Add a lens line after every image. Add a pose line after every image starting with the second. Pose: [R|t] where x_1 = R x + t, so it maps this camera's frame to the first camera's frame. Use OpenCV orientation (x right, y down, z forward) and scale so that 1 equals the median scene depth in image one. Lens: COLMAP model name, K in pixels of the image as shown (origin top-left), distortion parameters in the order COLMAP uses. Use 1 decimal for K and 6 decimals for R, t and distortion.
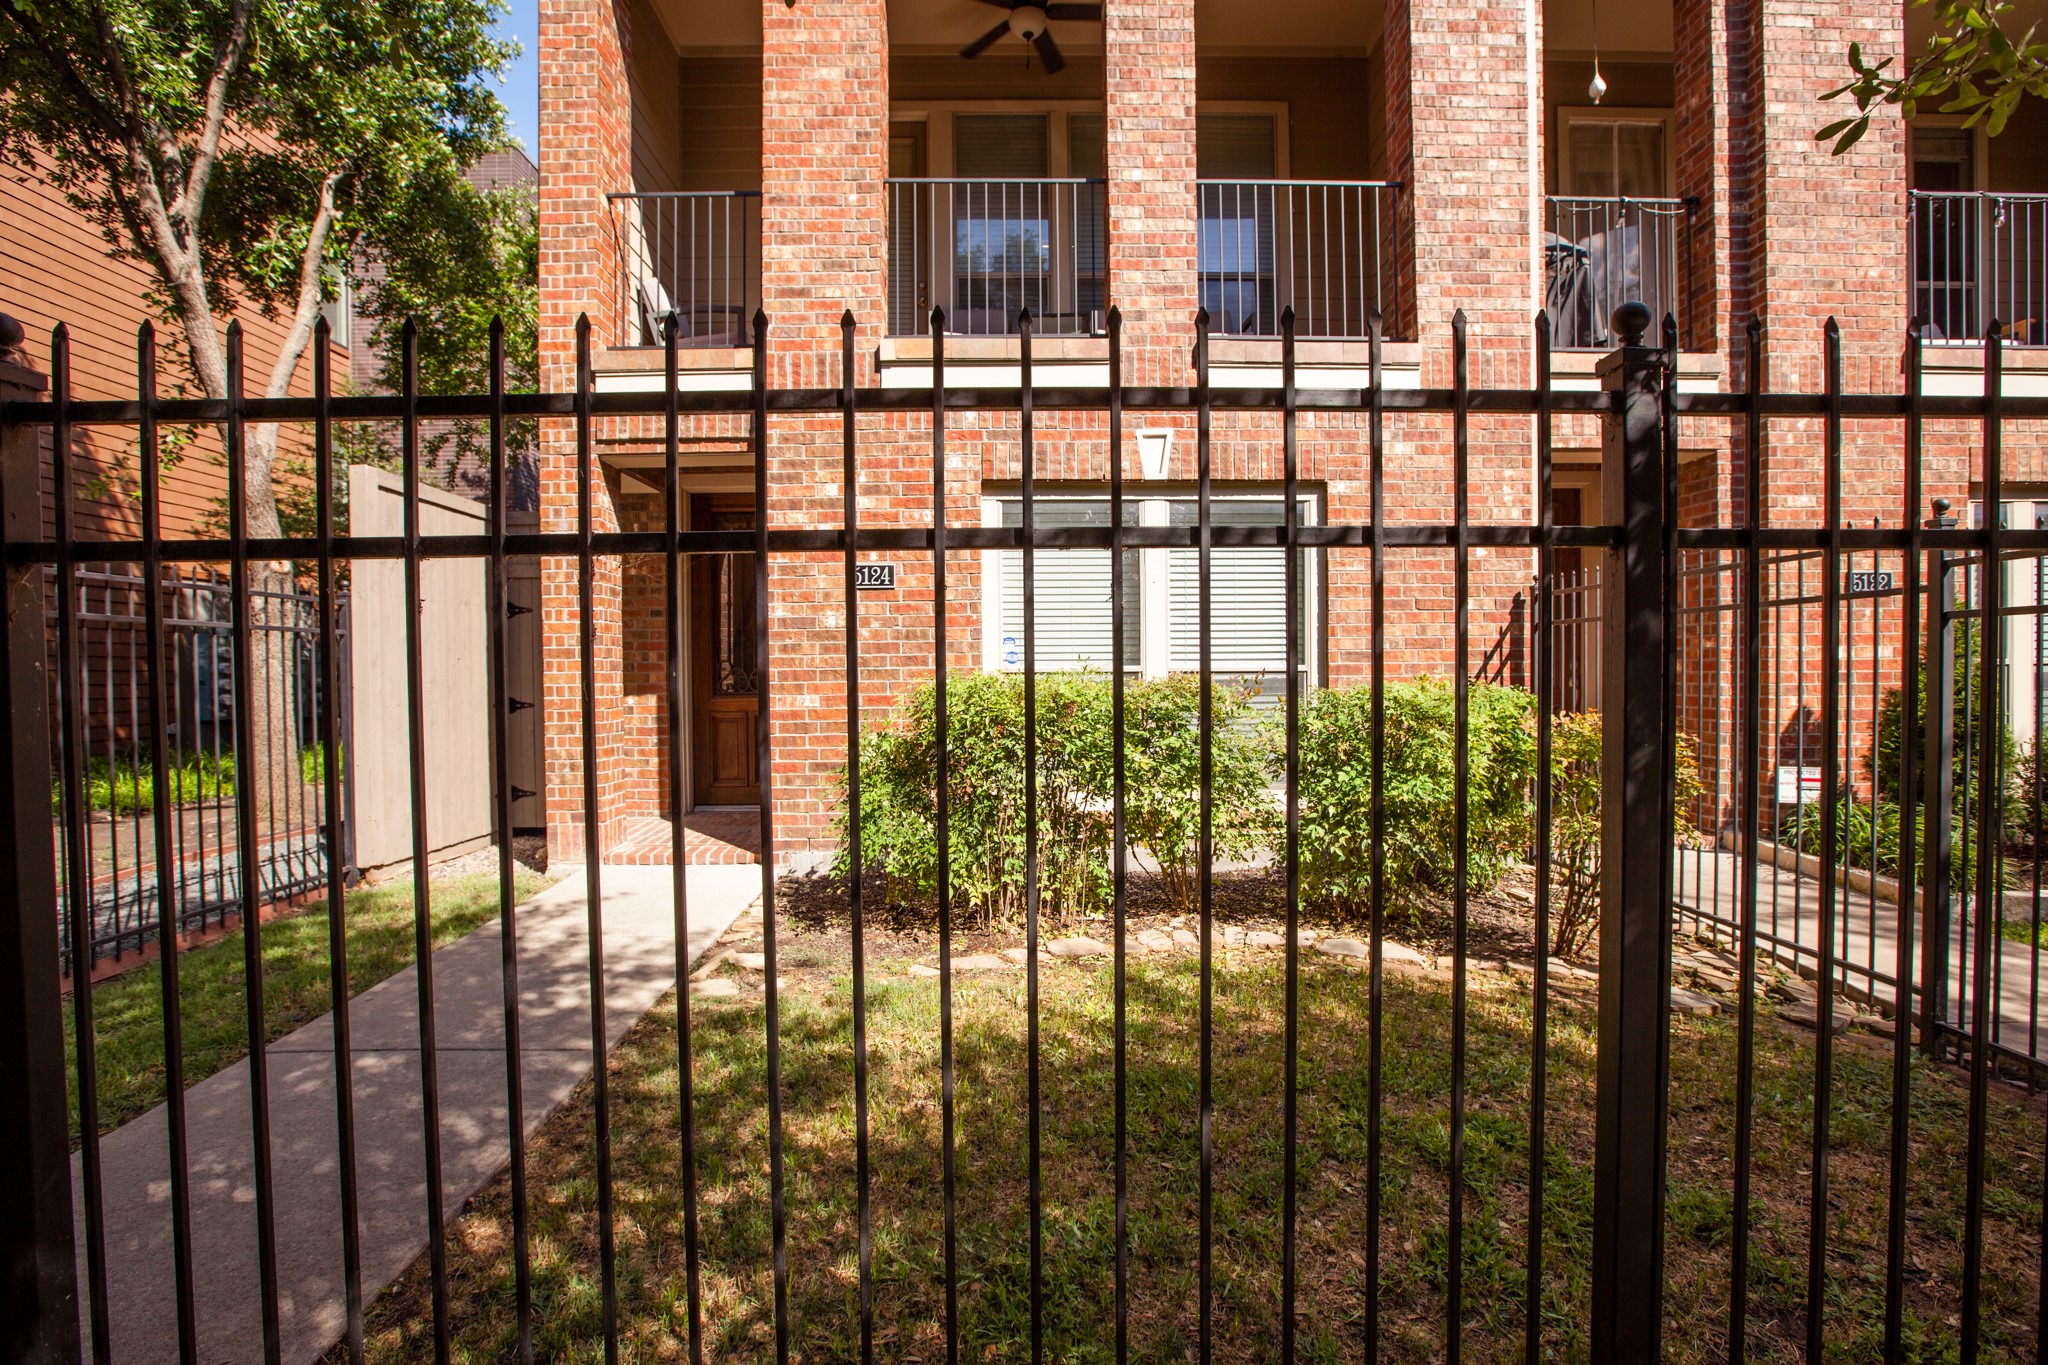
lens RADIAL K [[904.4, 0, 1024.0], [0, 904.4, 682.5], [0, 0, 1]] dist [-0.065115, 0.029824]
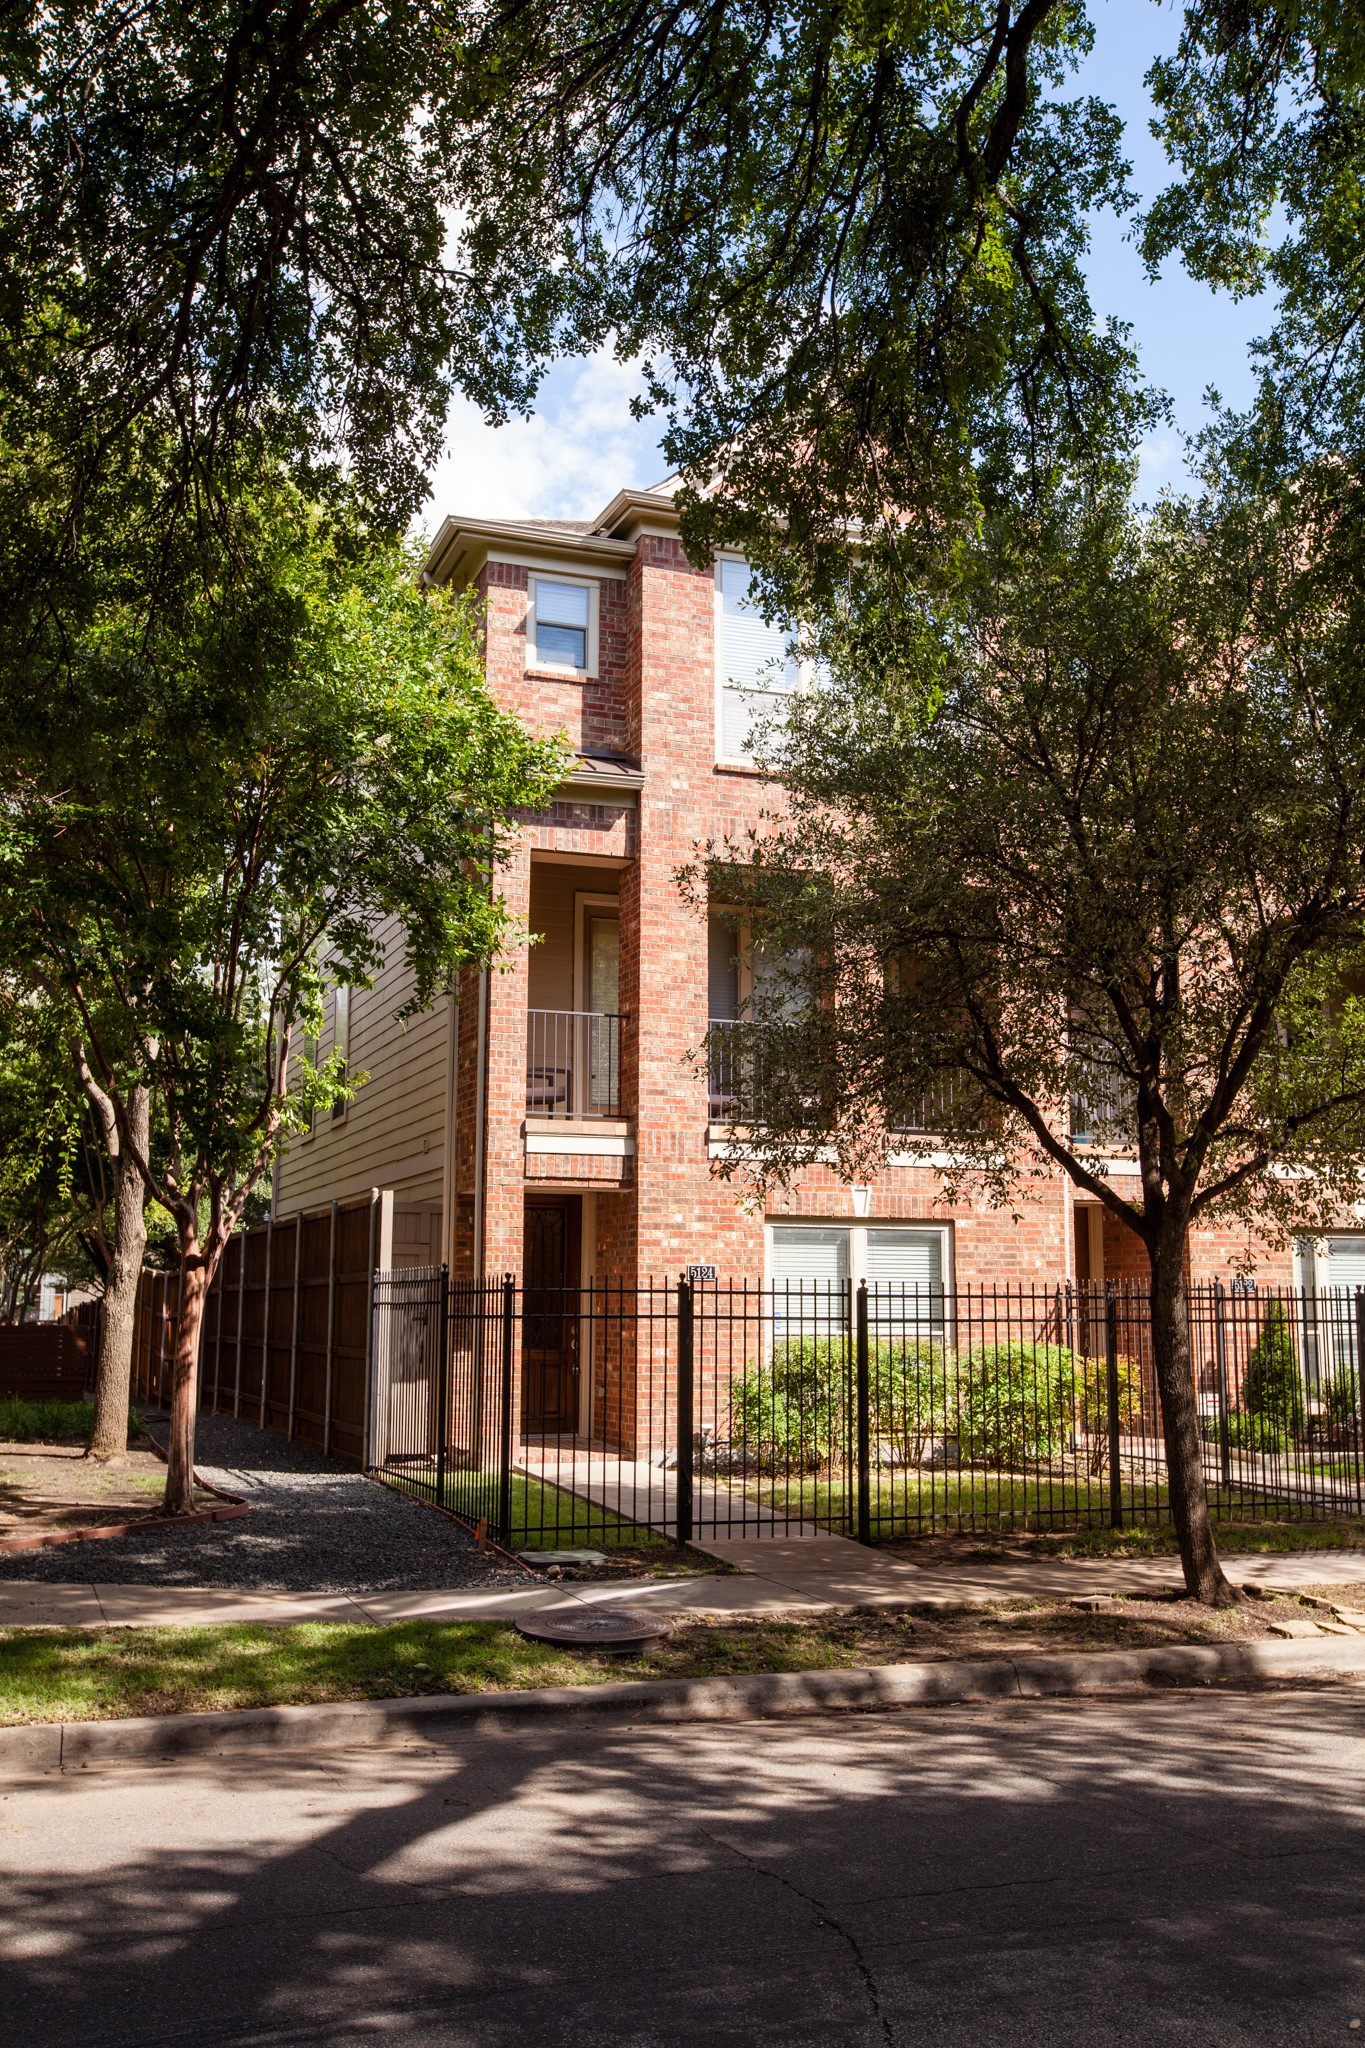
lens RADIAL K [[1910.6, 0, 682.5], [0, 1910.6, 1024.0], [0, 0, 1]] dist [0.126429, 0.000440]
pose [[0.940225, 0.064304, 0.334428, -1.349949], [-0.004738, 0.984386, -0.175958, 0.044920], [-0.340521, 0.163856, 0.925849, -2.178311]]
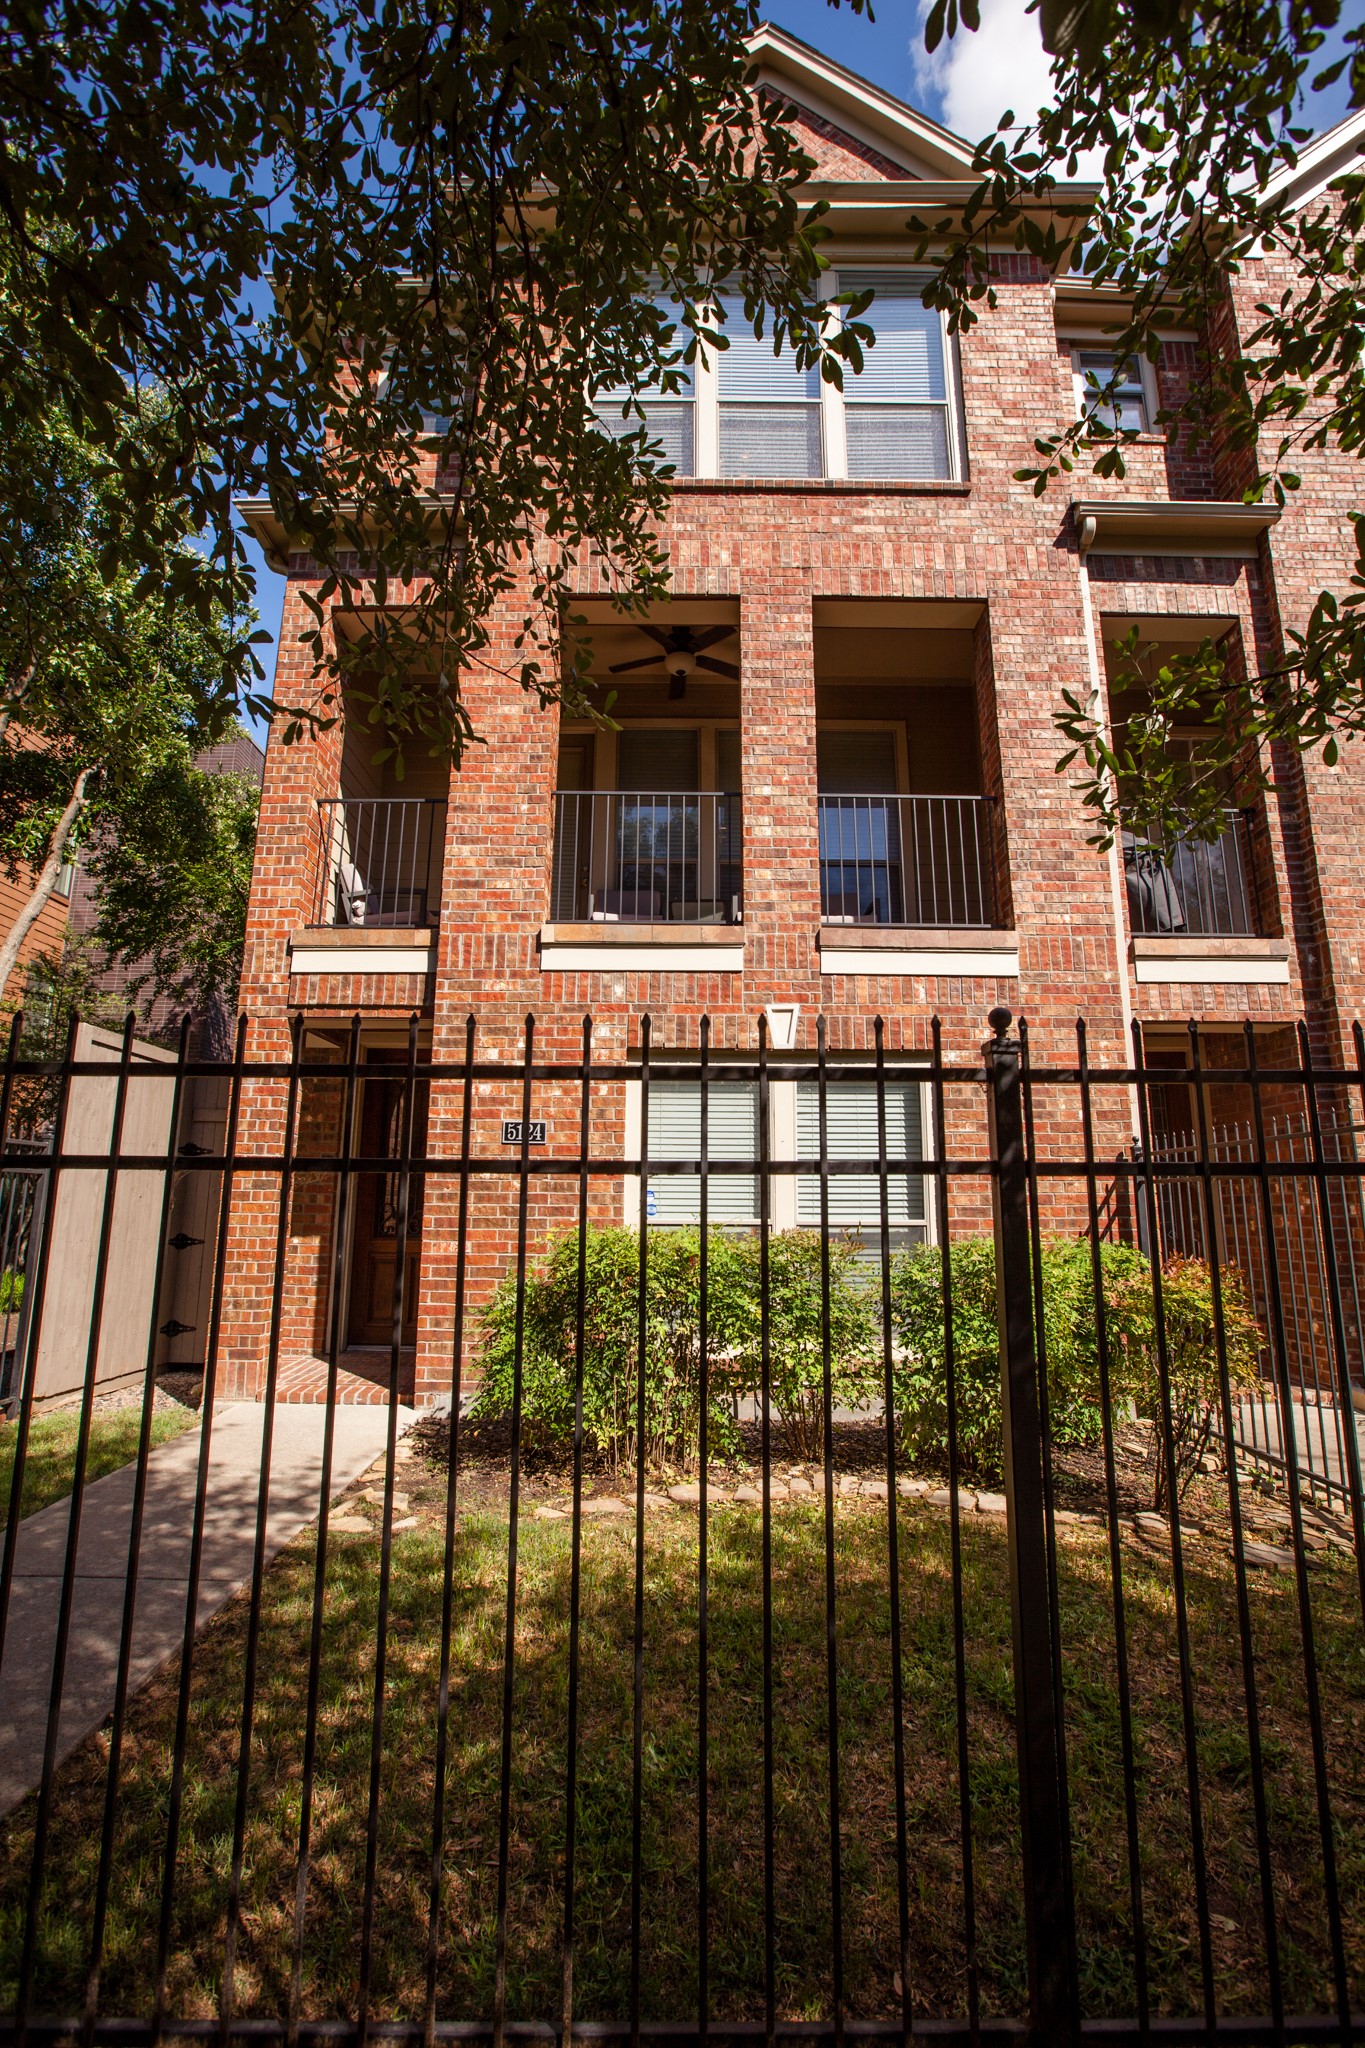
lens RADIAL K [[904.4, 0, 682.5], [0, 904.4, 1024.0], [0, 0, 1]] dist [-0.065115, 0.029824]
pose [[0.999802, 0.013043, -0.015040, 0.037918], [-0.015942, 0.977044, -0.212439, -0.015437], [0.011924, 0.212637, 0.977059, -0.100254]]
